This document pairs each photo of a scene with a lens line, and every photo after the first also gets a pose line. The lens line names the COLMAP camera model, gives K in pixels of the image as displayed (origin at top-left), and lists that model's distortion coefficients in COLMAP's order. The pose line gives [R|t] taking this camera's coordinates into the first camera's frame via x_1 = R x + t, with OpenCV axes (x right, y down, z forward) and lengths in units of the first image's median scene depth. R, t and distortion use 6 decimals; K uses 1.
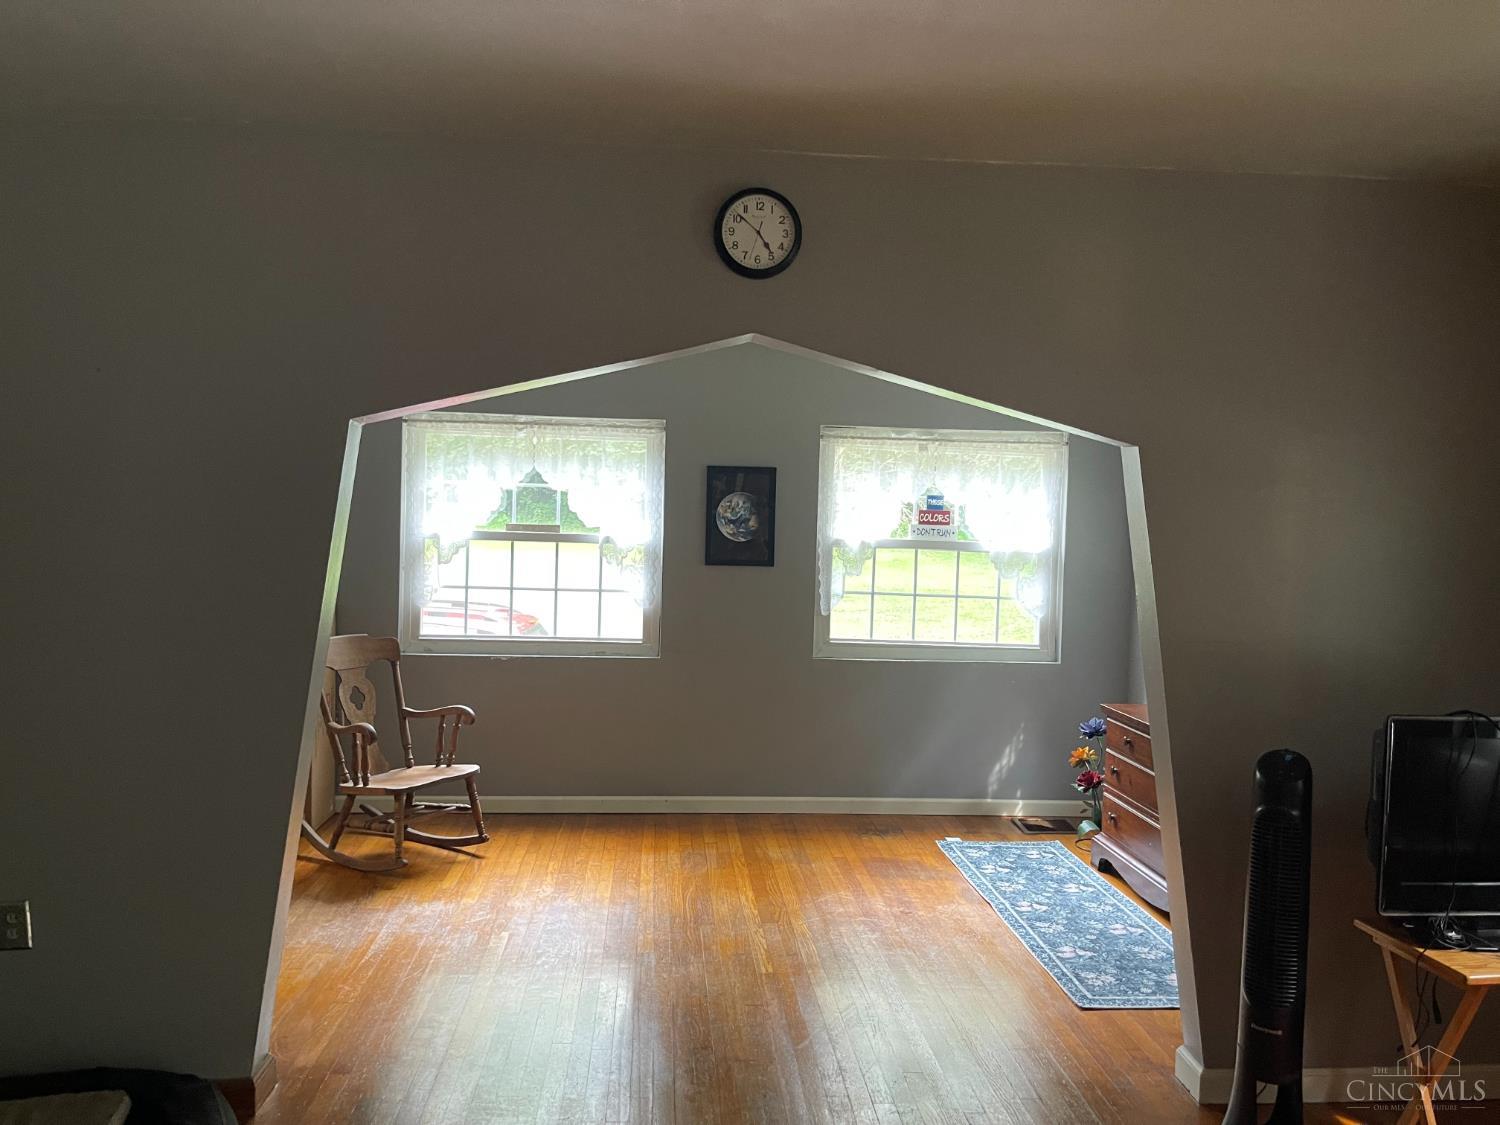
lens RADIAL K [[1183.7, 0, 753.3], [0, 1183.7, 566.2], [0, 0, 1]] dist [0.039049, -0.034249]
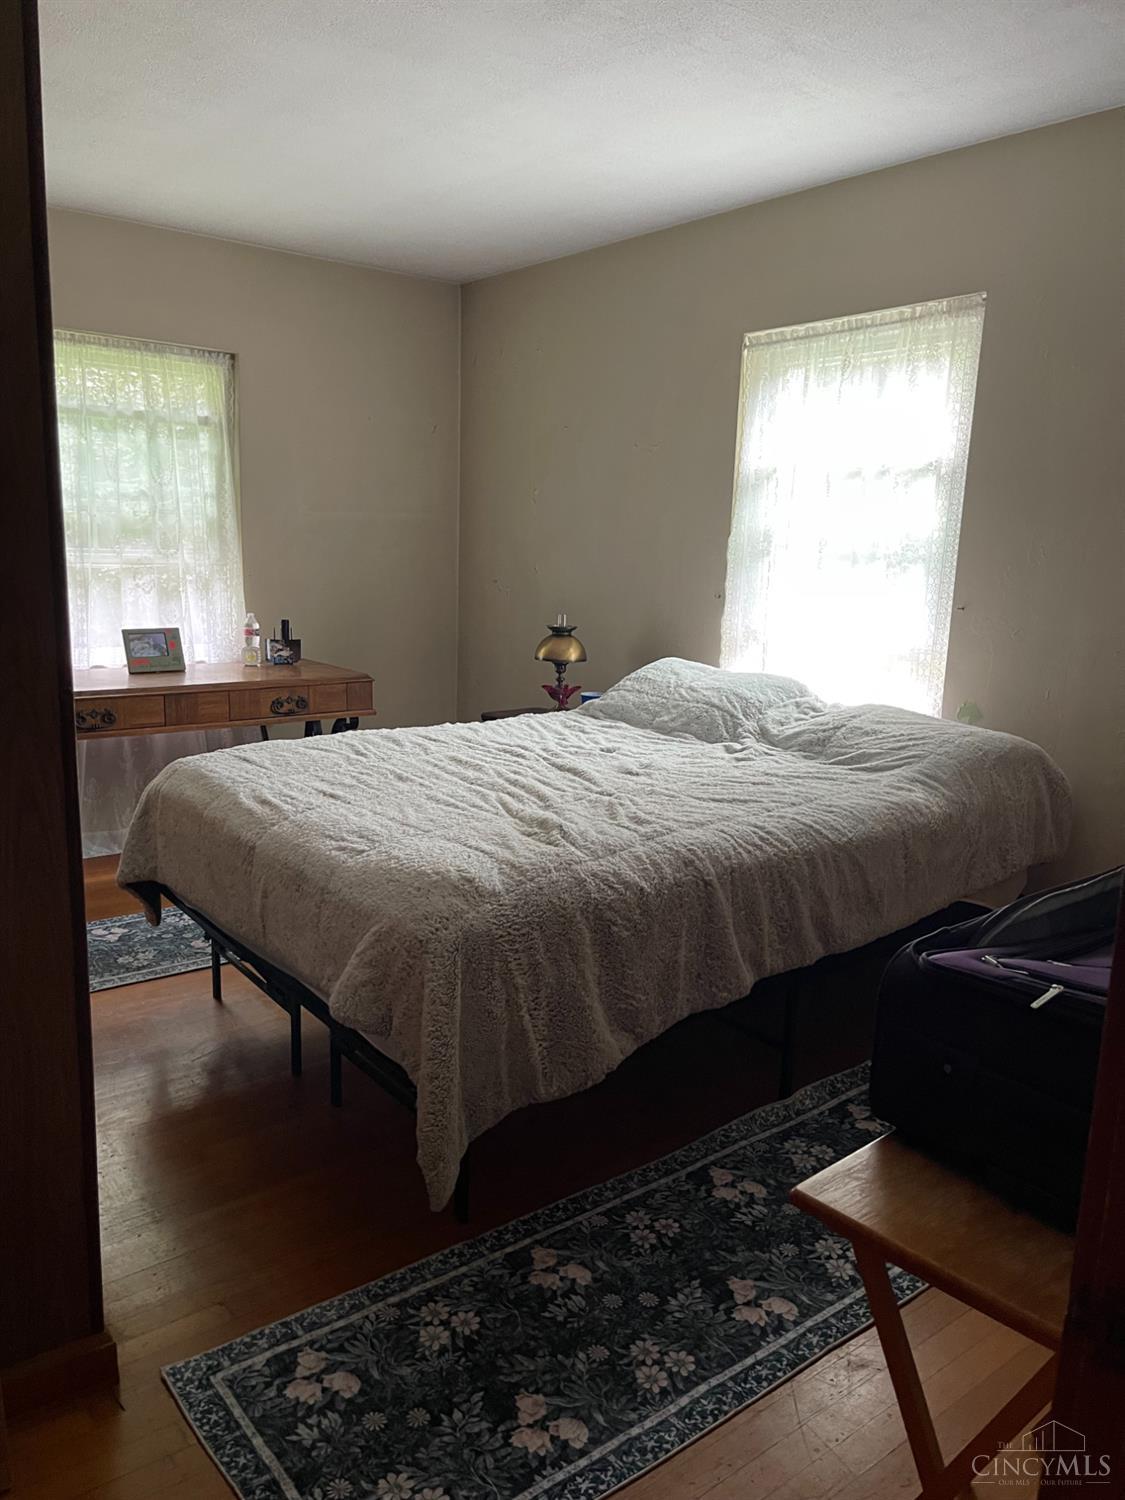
lens RADIAL K [[1183.7, 0, 556.1], [0, 1183.7, 742.3], [0, 0, 1]] dist [0.039049, -0.034249]
pose [[-0.561884, -0.160008, 0.811593, -0.034956], [-0.004849, 0.981734, 0.190195, 0.011042], [-0.827201, 0.102932, -0.552397, 1.198202]]
